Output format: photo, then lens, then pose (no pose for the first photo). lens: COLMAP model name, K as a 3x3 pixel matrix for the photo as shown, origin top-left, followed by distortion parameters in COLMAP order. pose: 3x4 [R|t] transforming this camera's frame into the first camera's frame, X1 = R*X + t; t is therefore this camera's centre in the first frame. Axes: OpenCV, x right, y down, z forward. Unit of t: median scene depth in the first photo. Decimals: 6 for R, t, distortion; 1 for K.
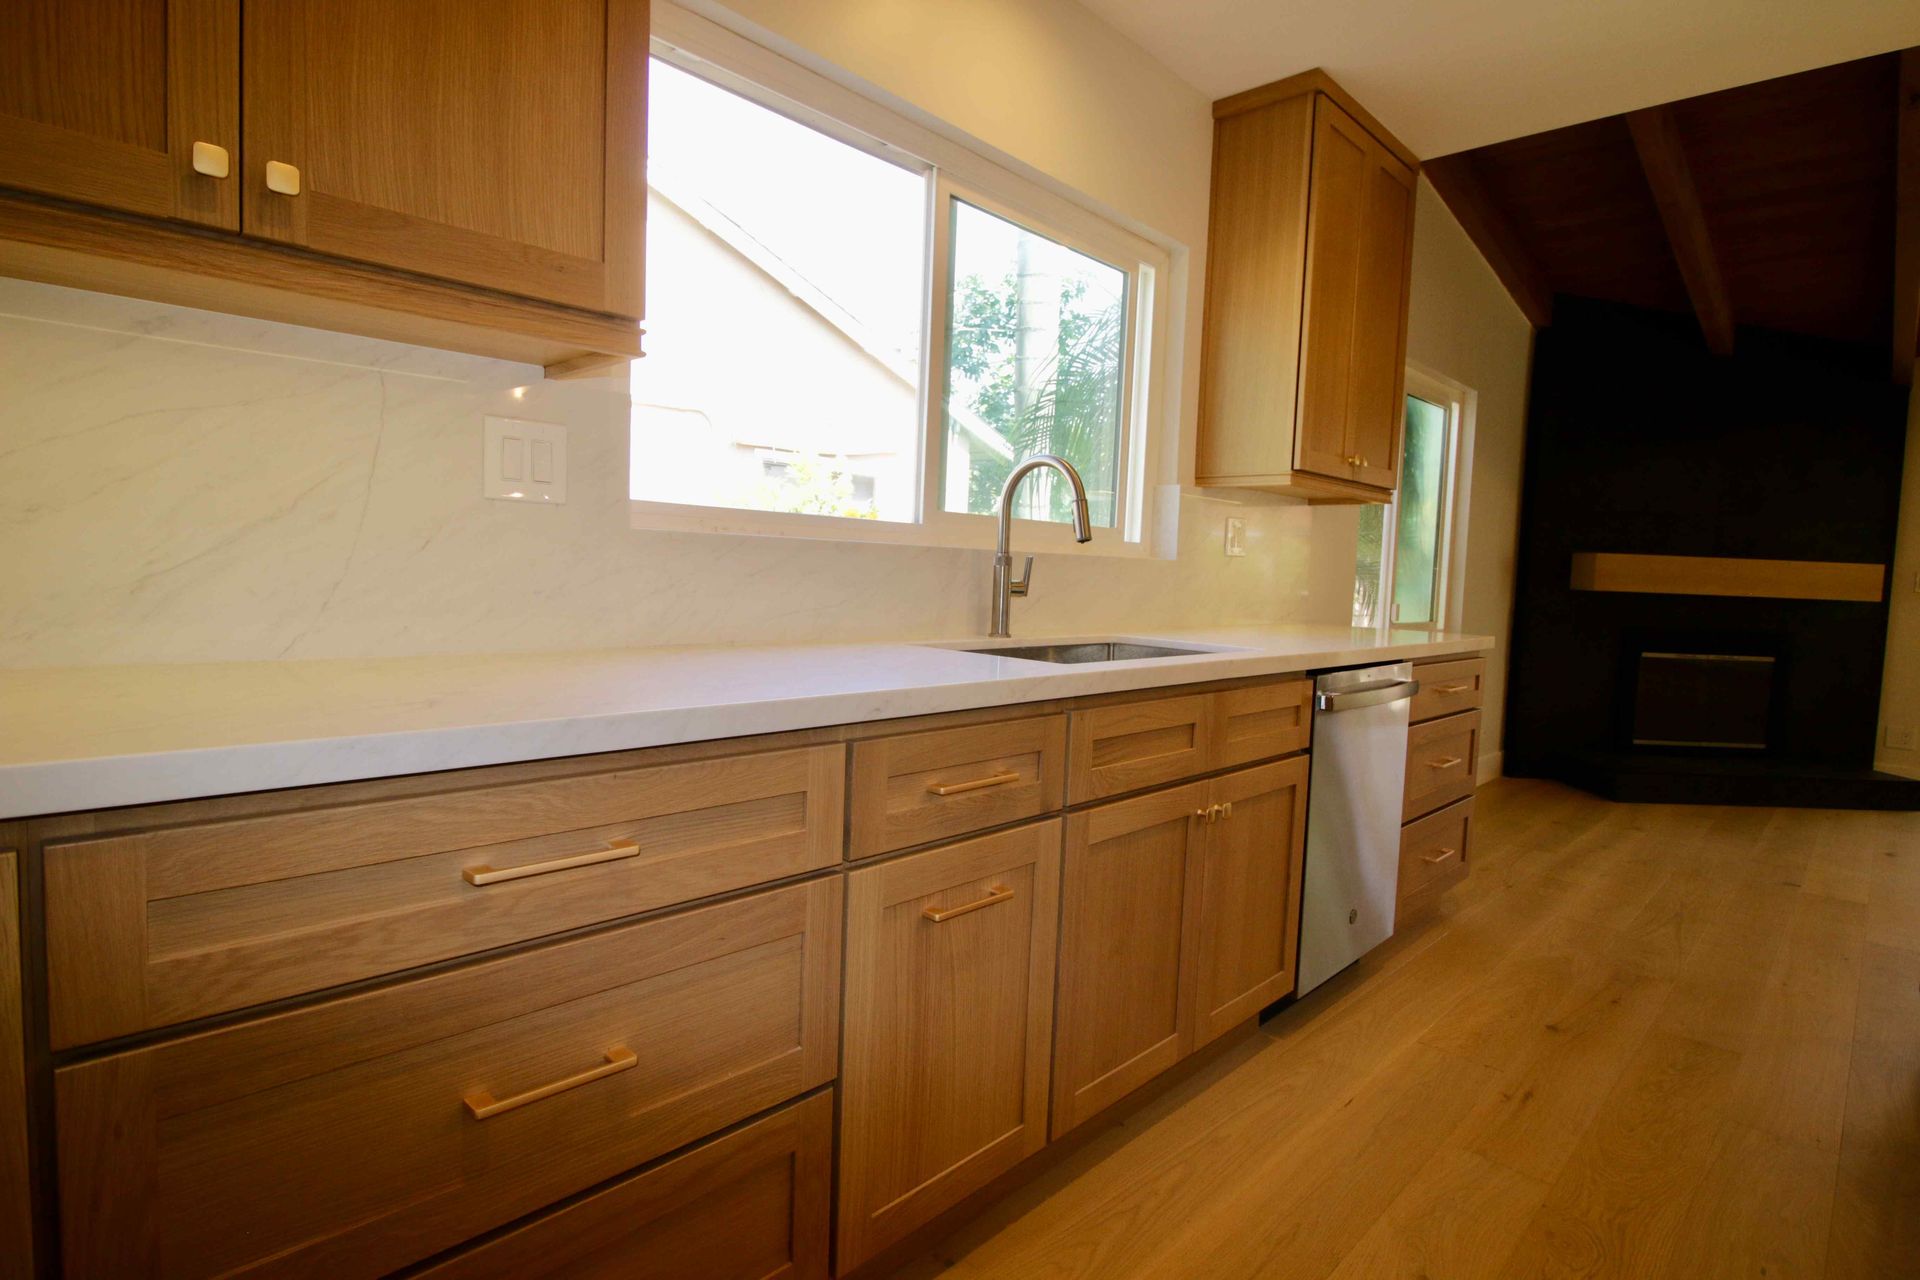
lens RADIAL K [[984.9, 0, 955.6], [0, 984.9, 632.6], [0, 0, 1]] dist [0.000037, -0.010663]
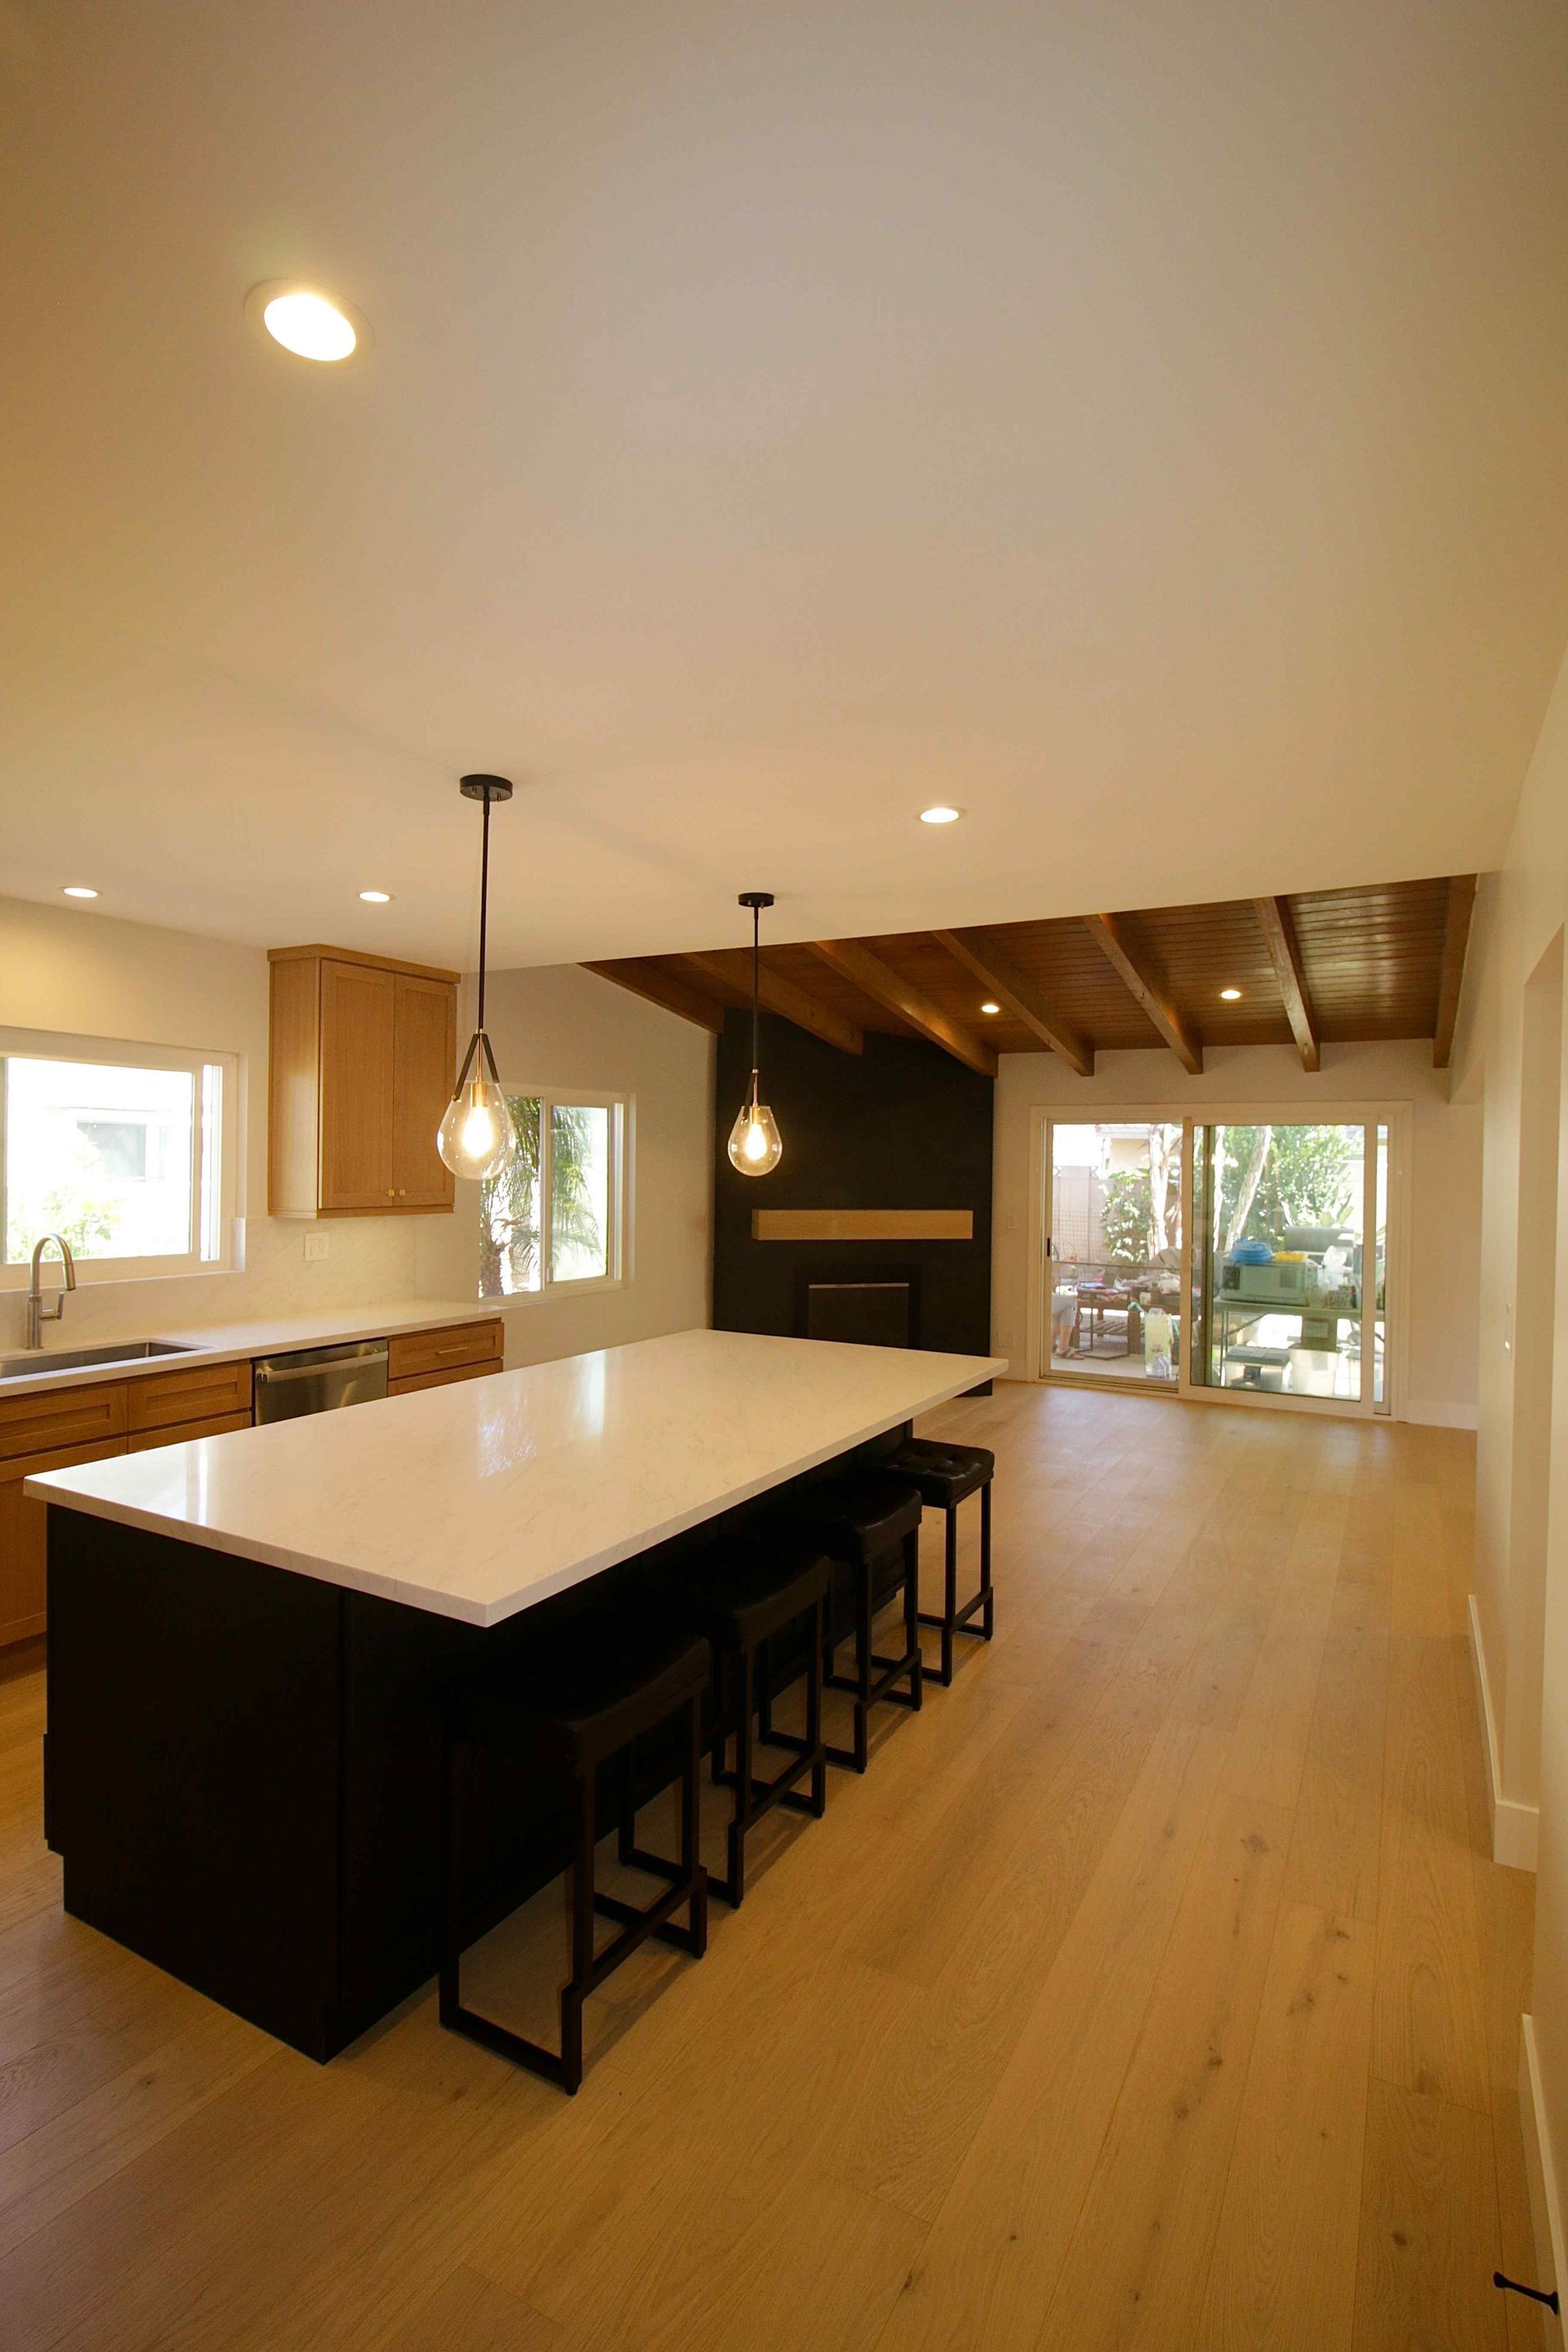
lens RADIAL K [[1121.4, 0, 791.5], [0, 1121.4, 1174.0], [0, 0, 1]] dist [0.001003, -0.012771]
pose [[0.964422, -0.028234, 0.262857, 0.627738], [0.042383, 0.997933, -0.048312, -0.114528], [-0.260949, 0.057734, 0.963625, -0.847294]]
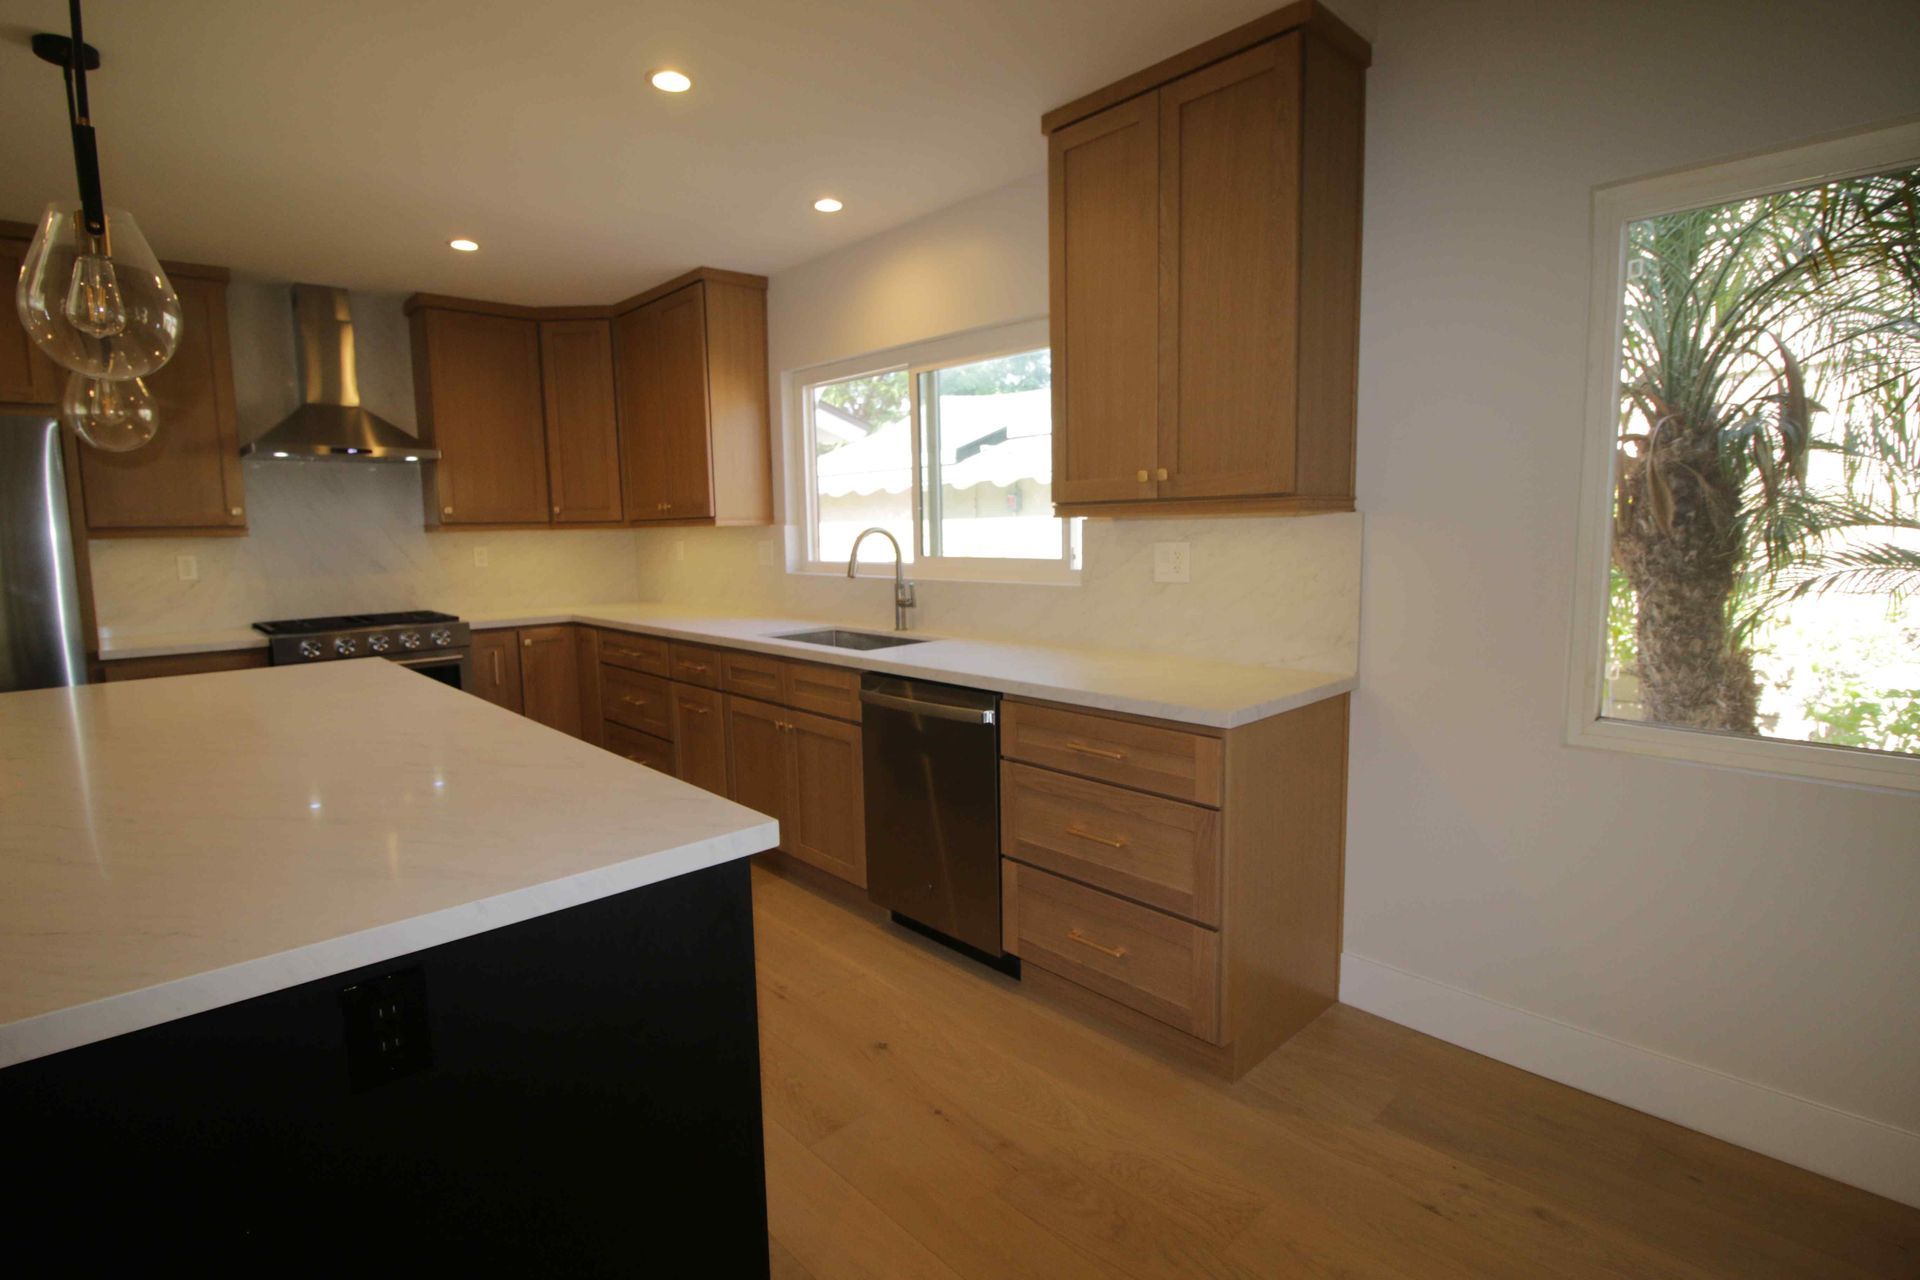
lens RADIAL K [[915.4, 0, 958.5], [0, 915.4, 633.9], [0, 0, 1]] dist [0.001003, -0.012771]
pose [[-0.045769, 0.079713, -0.995767, 1.425697], [-0.050739, 0.995339, 0.082011, -0.109486], [0.997663, 0.054278, -0.041511, 1.014105]]
